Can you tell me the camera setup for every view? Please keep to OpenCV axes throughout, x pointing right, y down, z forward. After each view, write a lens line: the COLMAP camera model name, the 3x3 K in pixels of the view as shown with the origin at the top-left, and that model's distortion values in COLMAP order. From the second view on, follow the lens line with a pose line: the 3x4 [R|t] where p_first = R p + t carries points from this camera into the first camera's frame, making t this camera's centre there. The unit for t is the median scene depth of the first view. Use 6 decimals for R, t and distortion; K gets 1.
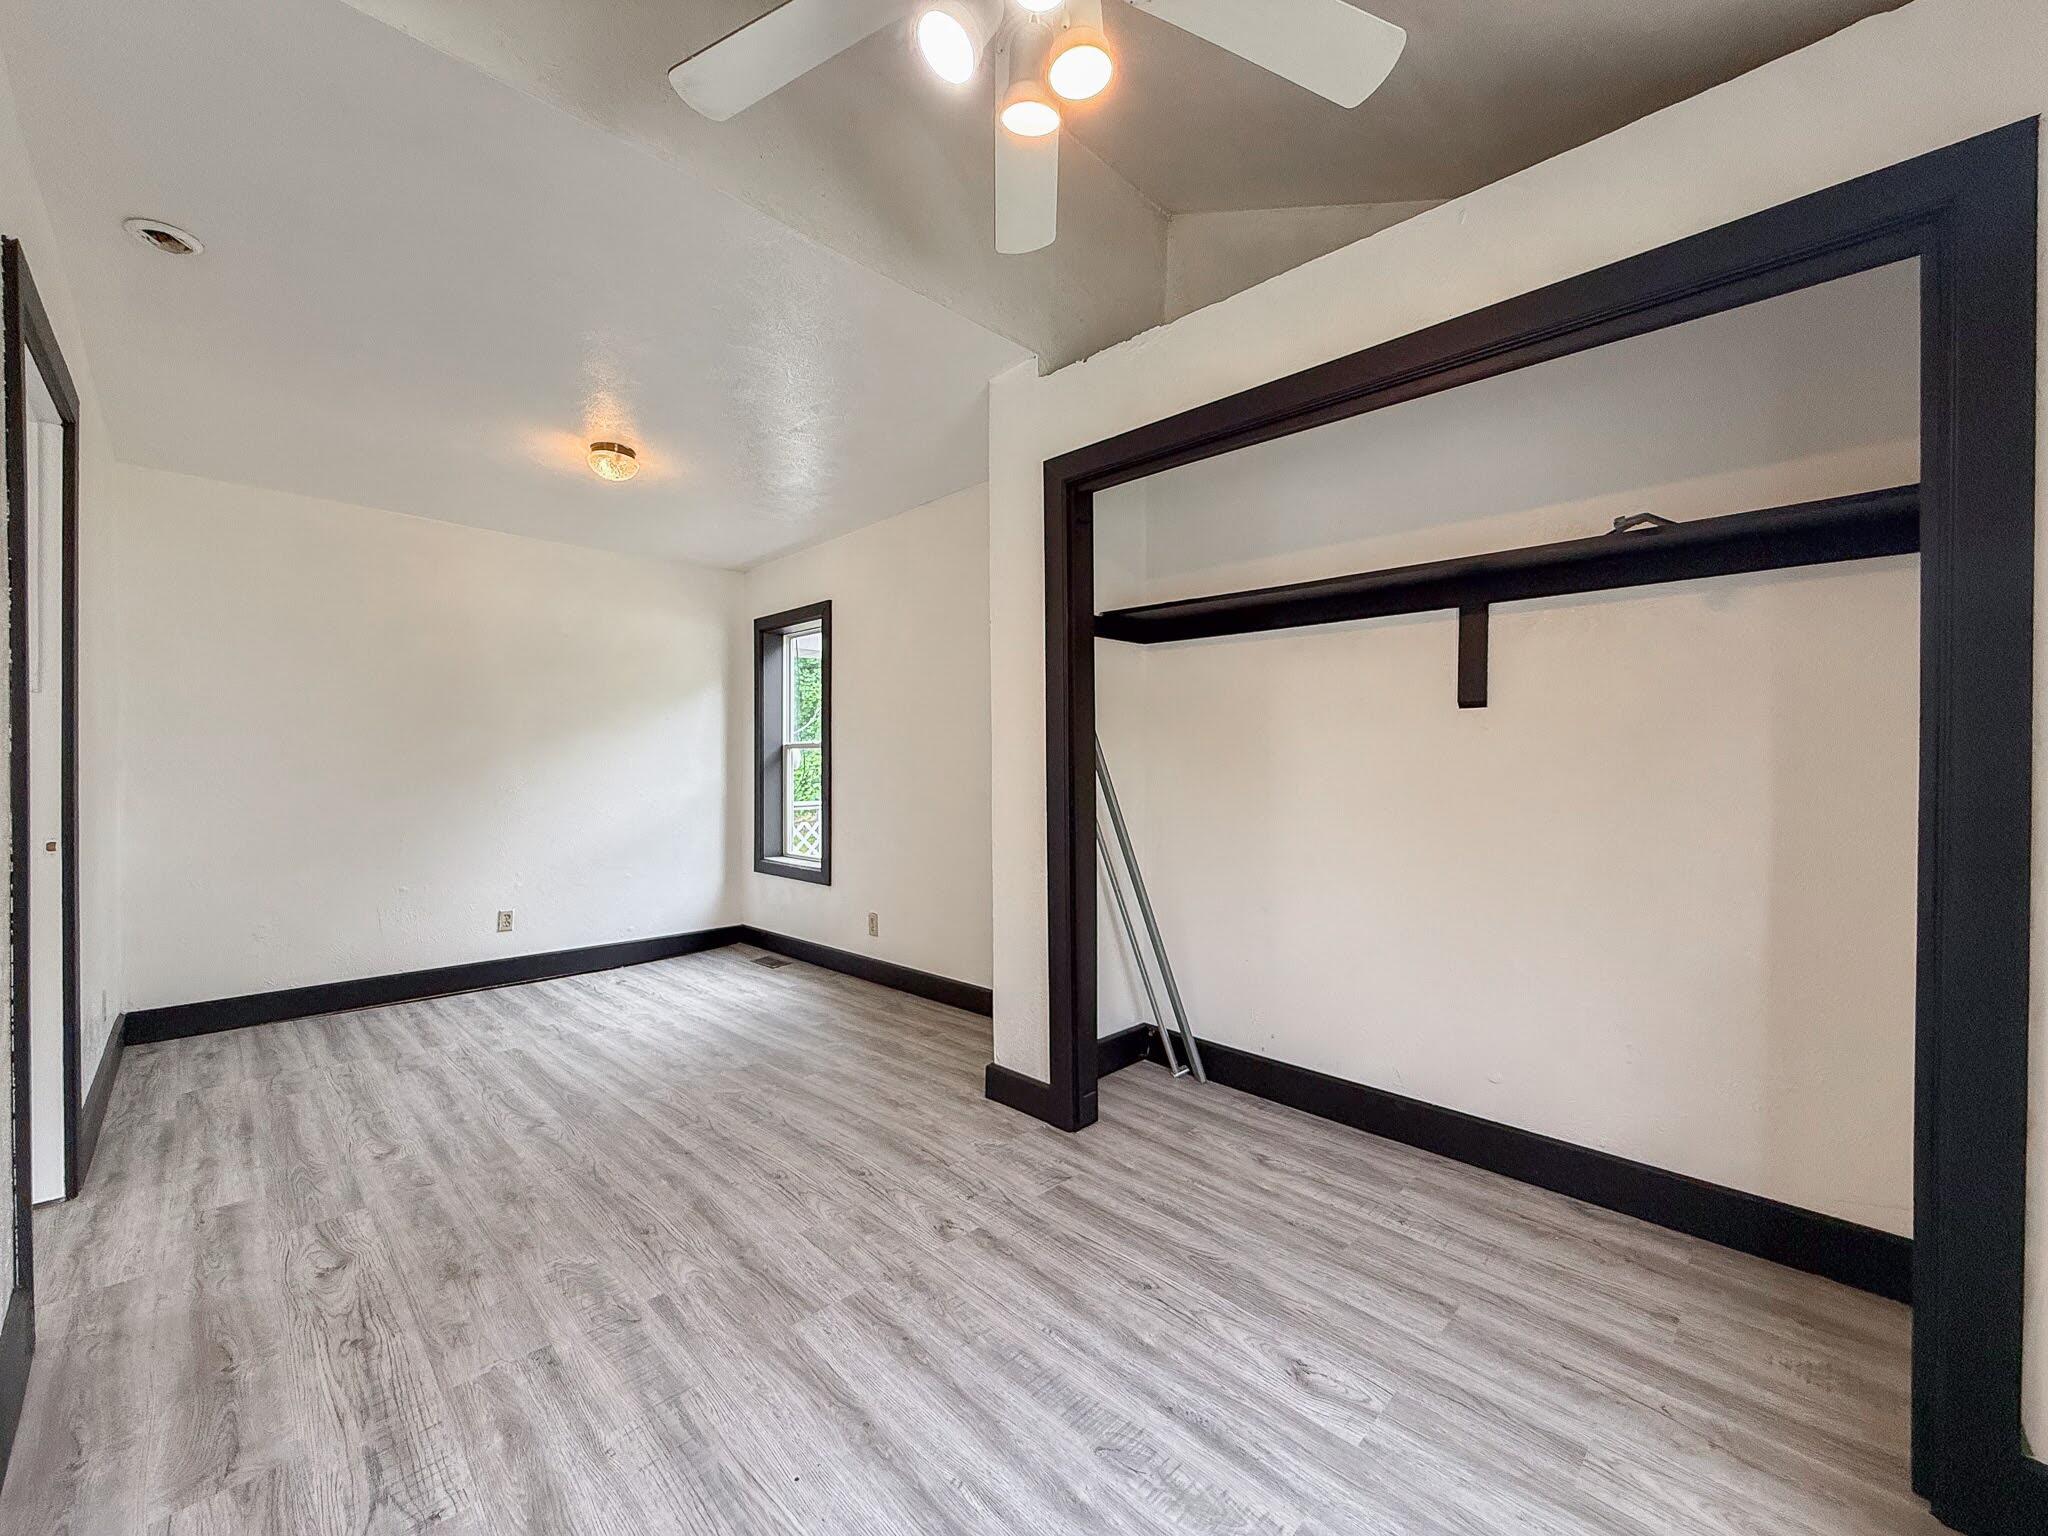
lens RADIAL K [[810.3, 0, 1020.7], [0, 810.3, 765.6], [0, 0, 1]] dist [-0.000834, 0.000082]
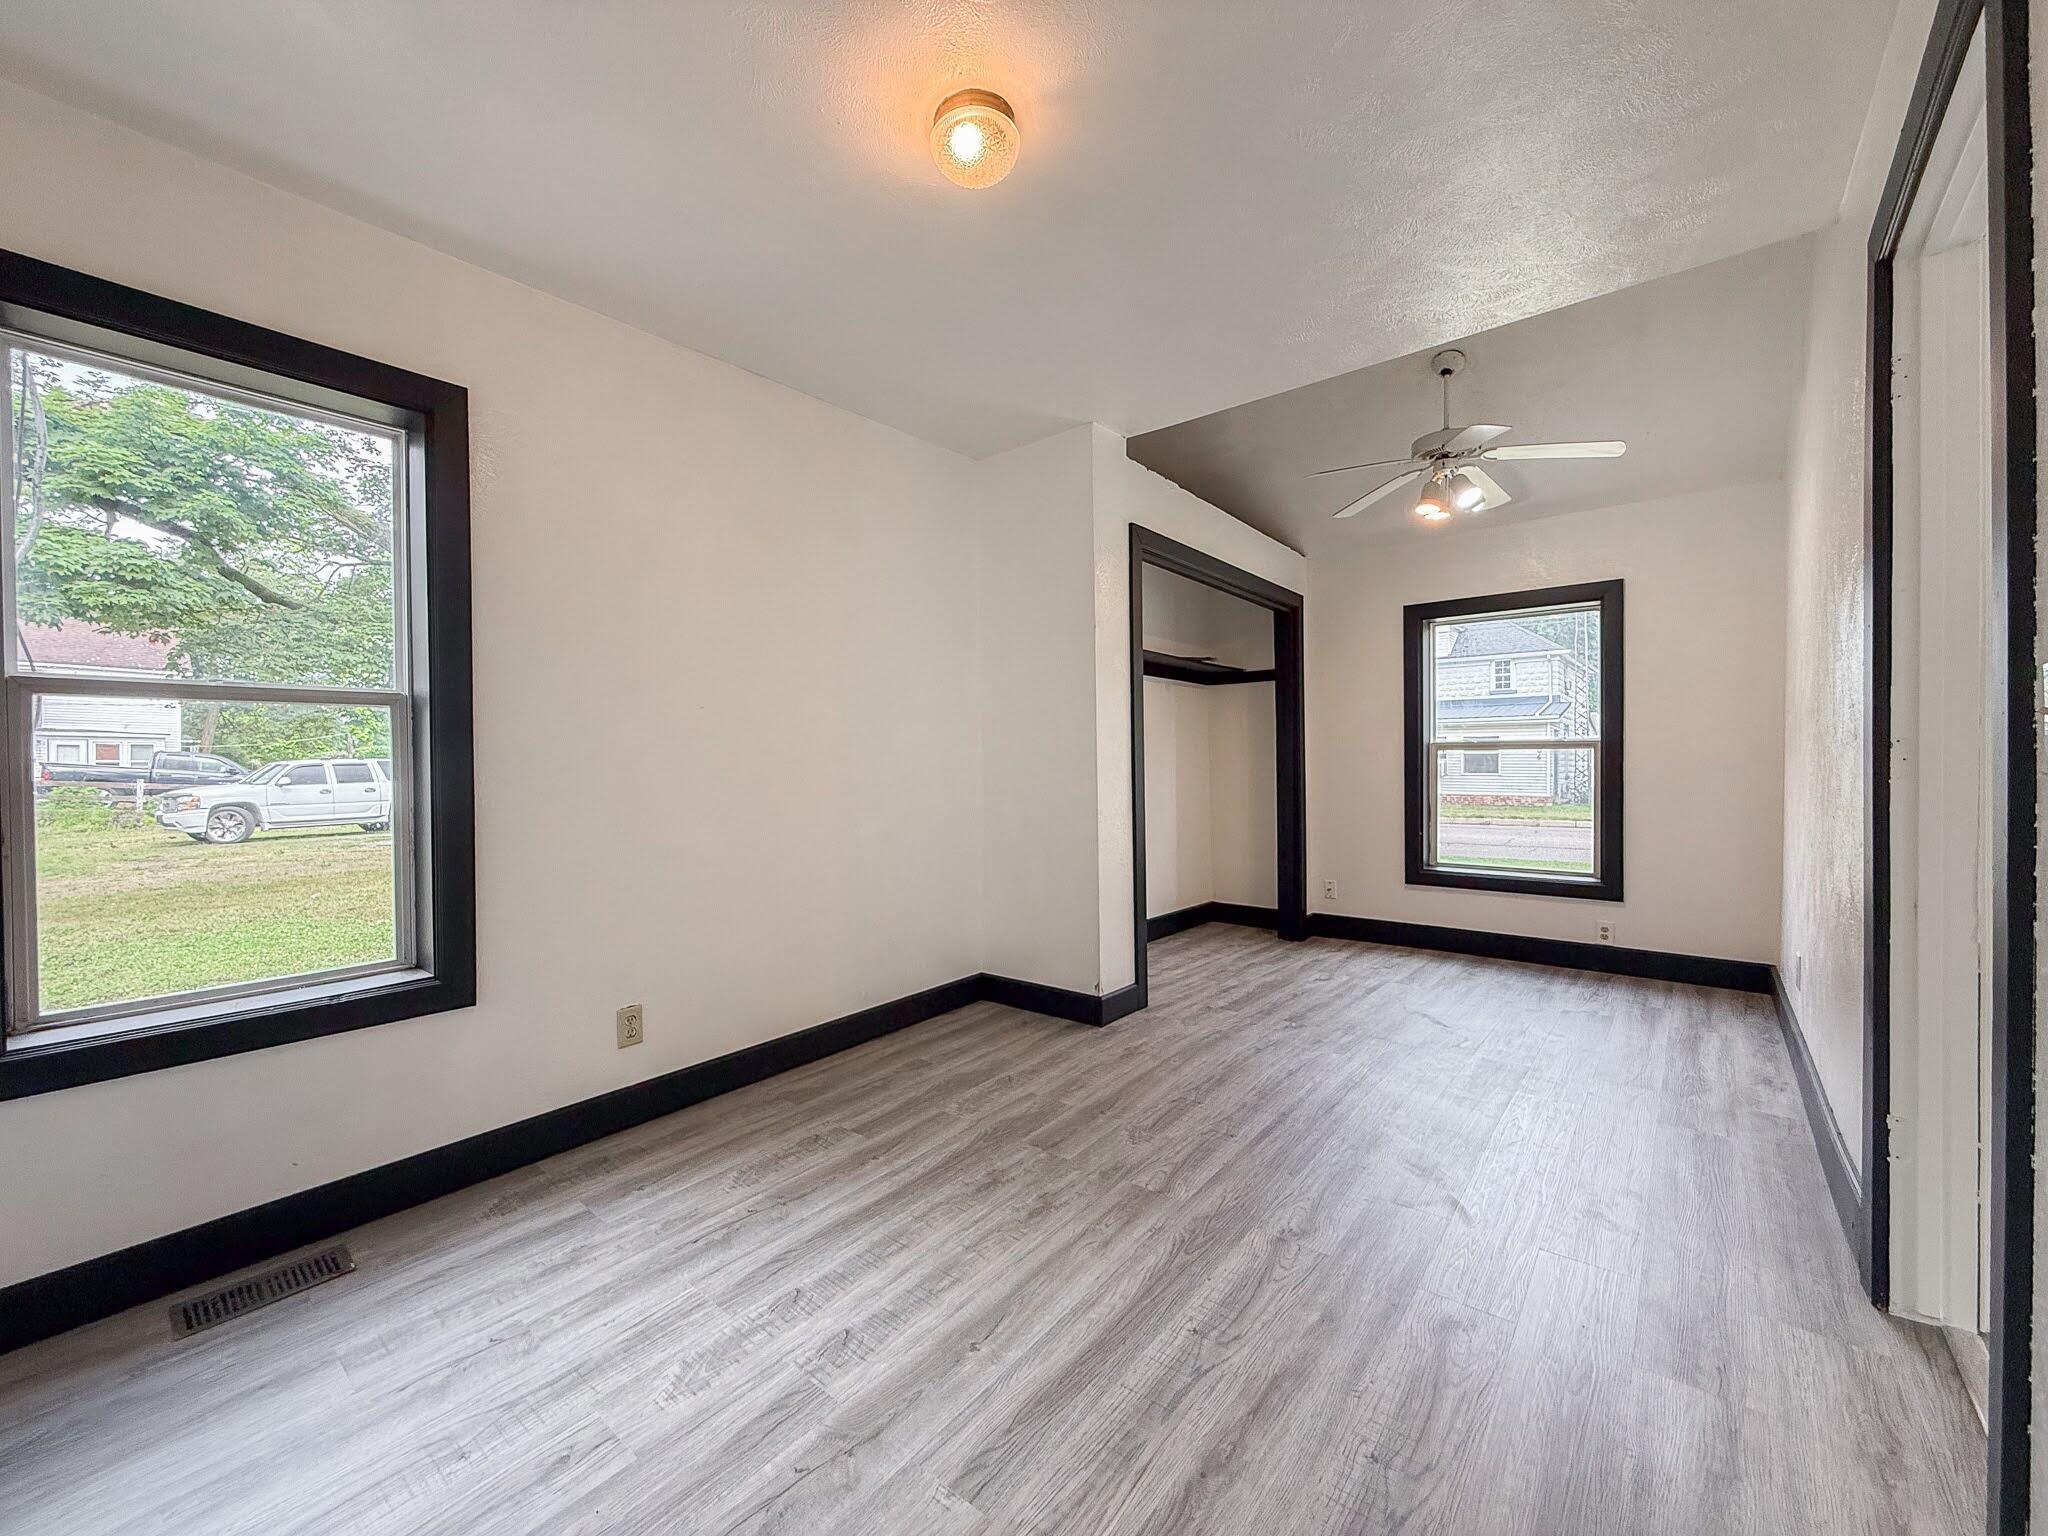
lens RADIAL K [[810.3, 0, 1020.7], [0, 810.3, 765.6], [0, 0, 1]] dist [-0.000834, 0.000082]
pose [[-0.081492, -0.006611, 0.996652, -1.093341], [0.007783, 0.999943, 0.007269, 0.015198], [-0.996644, 0.008349, -0.081436, 1.092169]]
